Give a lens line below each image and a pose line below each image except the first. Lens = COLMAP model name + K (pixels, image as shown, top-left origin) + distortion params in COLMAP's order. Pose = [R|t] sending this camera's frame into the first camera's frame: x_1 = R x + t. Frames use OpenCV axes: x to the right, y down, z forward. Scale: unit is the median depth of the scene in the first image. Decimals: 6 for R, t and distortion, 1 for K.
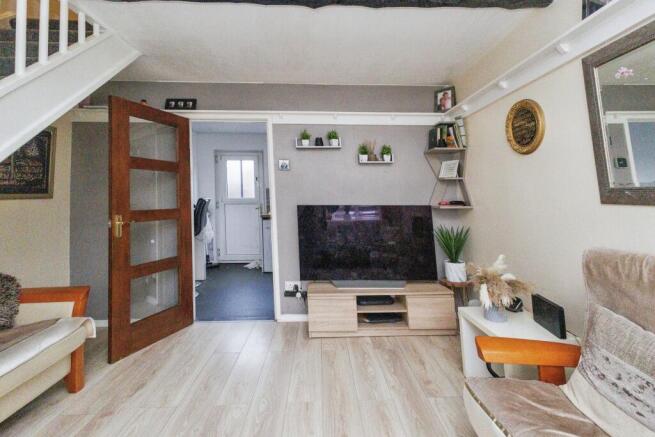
lens RADIAL K [[307.9, 0, 326.4], [0, 307.9, 160.6], [0, 0, 1]] dist [0.021479, 0.000315]
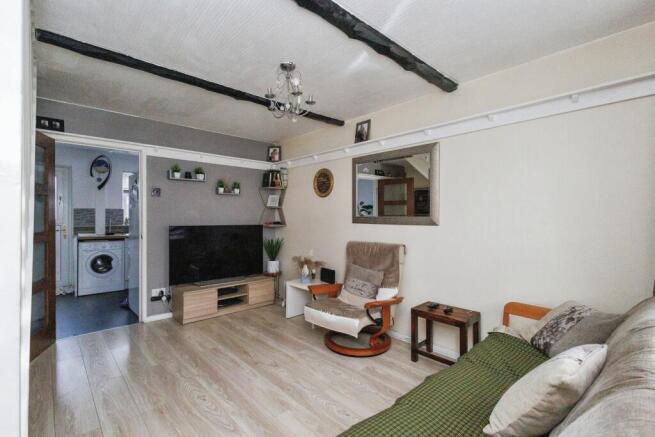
lens RADIAL K [[309.2, 0, 322.6], [0, 309.2, 214.6], [0, 0, 1]] dist [0.012237, 0.000181]
pose [[0.743107, 0.007903, 0.669126, -0.453223], [-0.082947, 0.993307, 0.080385, -0.048324], [-0.664012, -0.115237, 0.738789, -0.294639]]
